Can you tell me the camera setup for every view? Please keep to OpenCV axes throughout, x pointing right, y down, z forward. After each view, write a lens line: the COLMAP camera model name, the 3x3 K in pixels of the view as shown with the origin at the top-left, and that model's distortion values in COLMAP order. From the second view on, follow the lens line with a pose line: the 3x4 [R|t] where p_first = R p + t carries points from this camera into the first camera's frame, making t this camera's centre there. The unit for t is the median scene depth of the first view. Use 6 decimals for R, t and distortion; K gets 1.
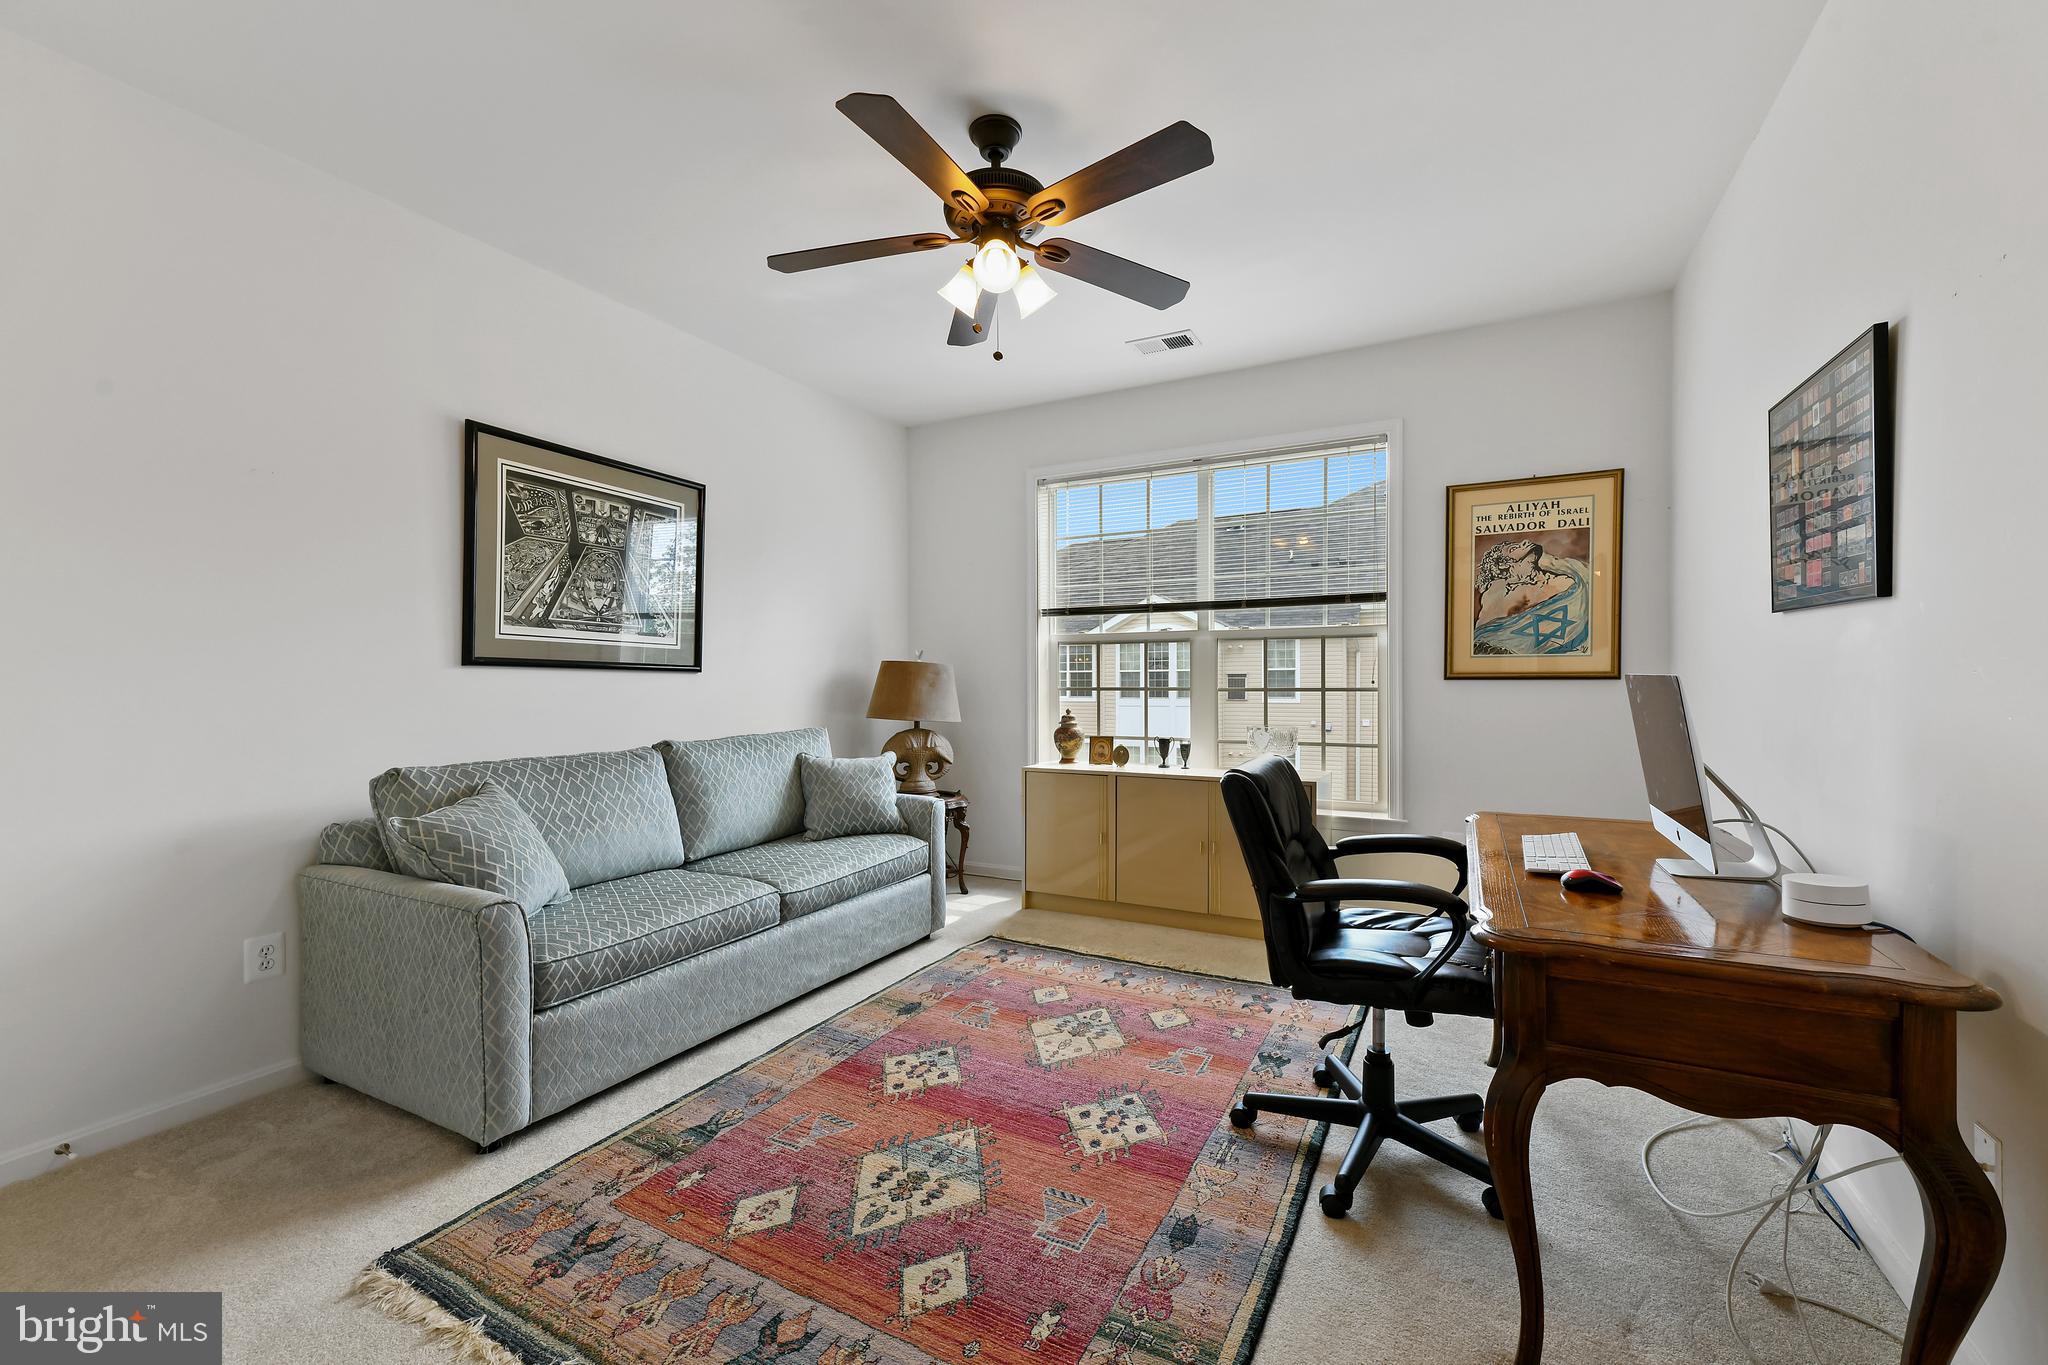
lens RADIAL K [[826.3, 0, 1022.2], [0, 826.3, 661.6], [0, 0, 1]] dist [0.016723, -0.000056]
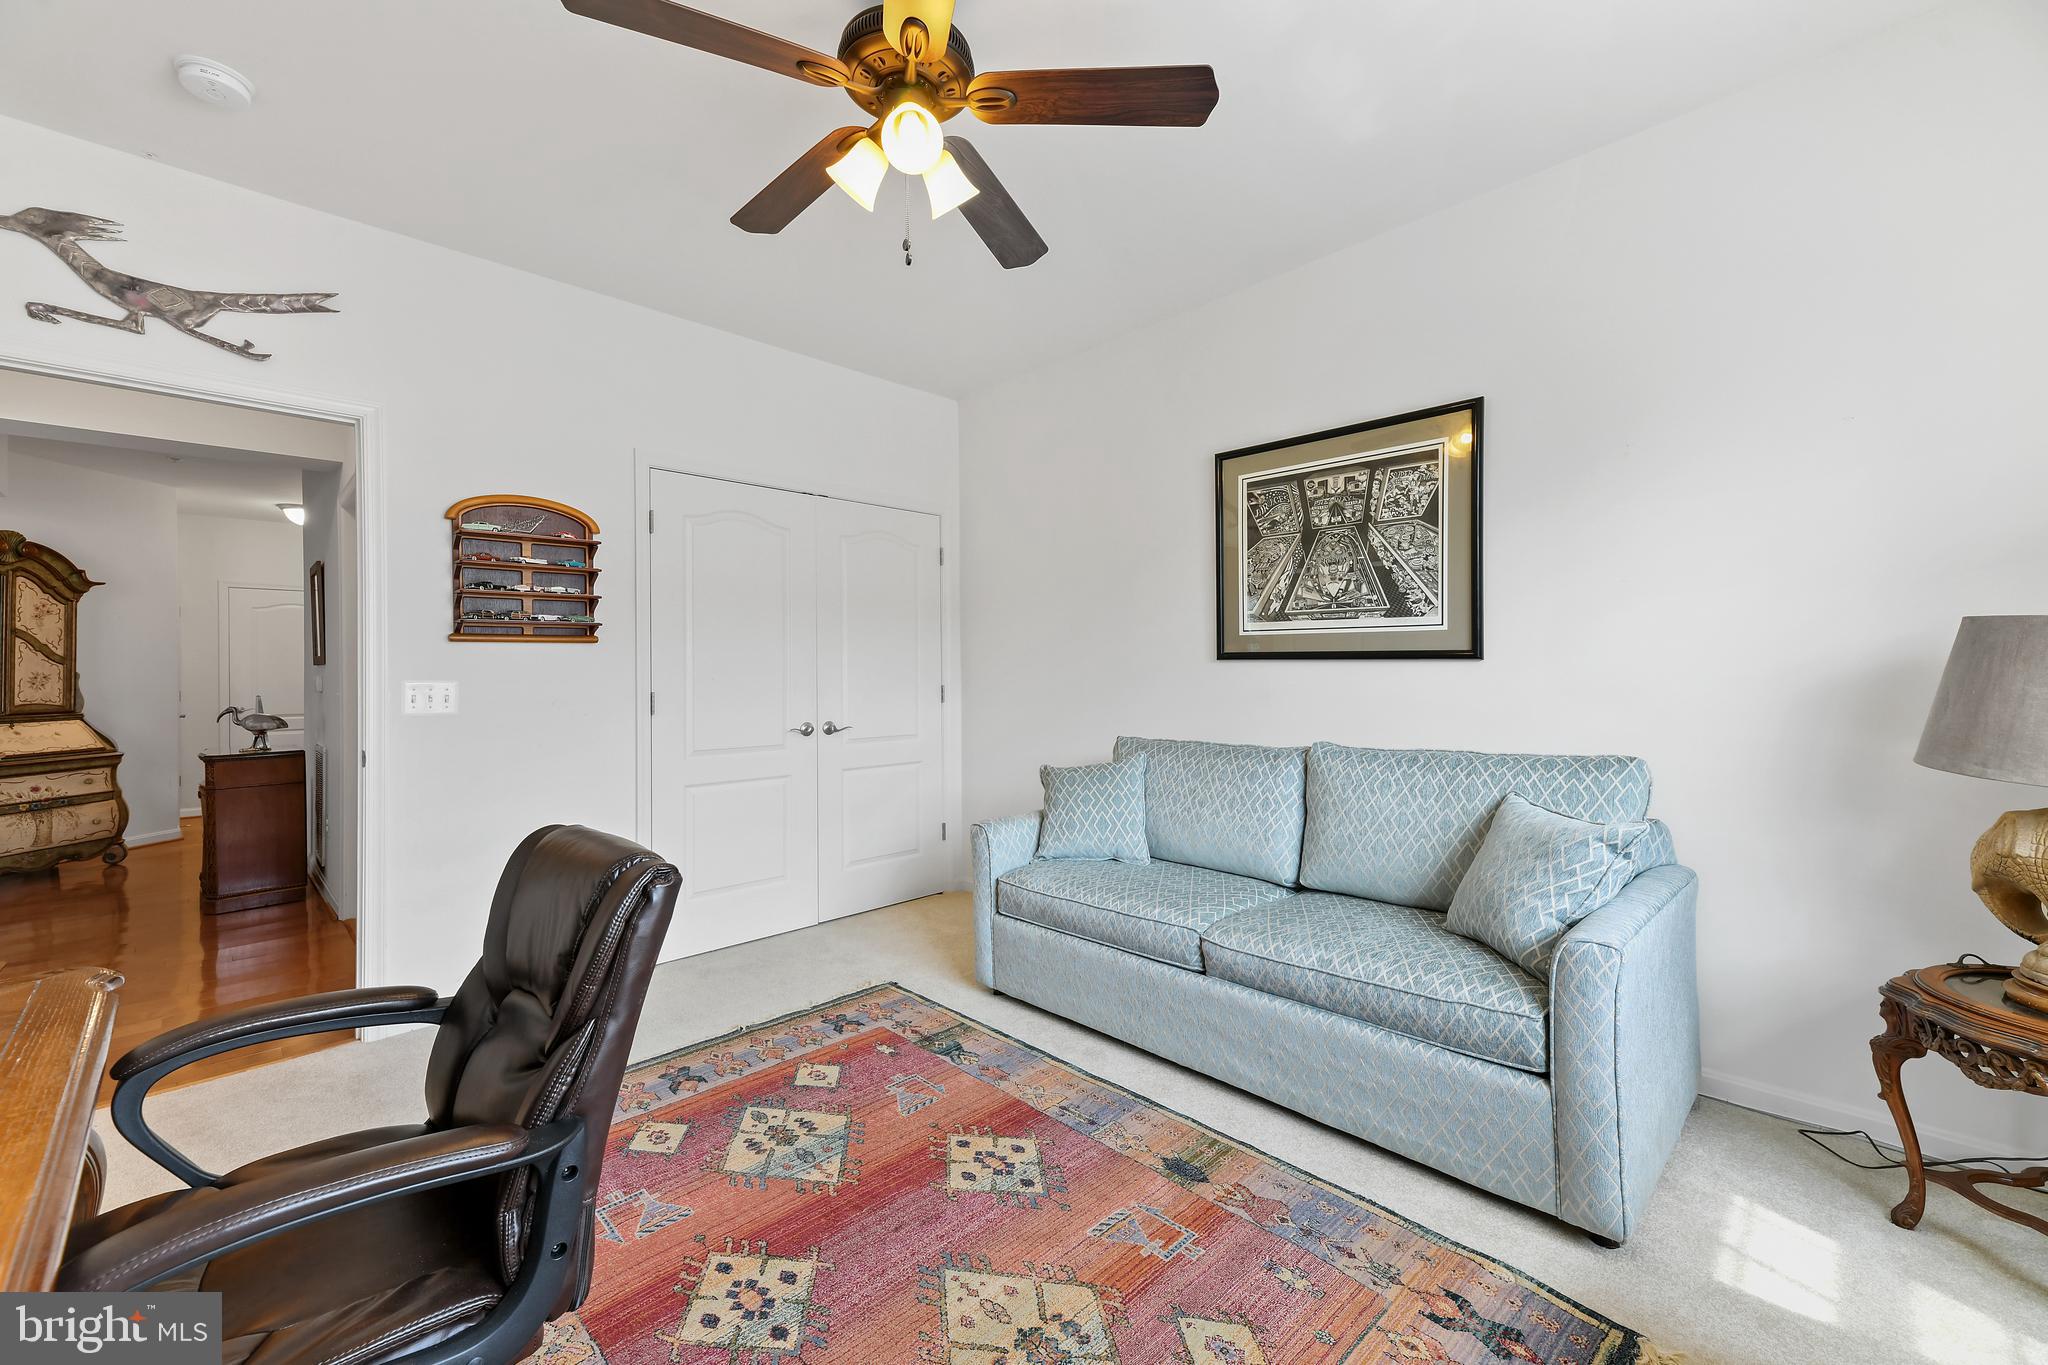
lens RADIAL K [[826.3, 0, 1022.2], [0, 826.3, 661.6], [0, 0, 1]] dist [0.016723, -0.000056]
pose [[-0.302837, -0.000884, -0.953042, 0.522555], [0.037296, 0.999223, -0.012778, 0.010555], [0.952312, -0.039415, -0.302569, 1.045859]]
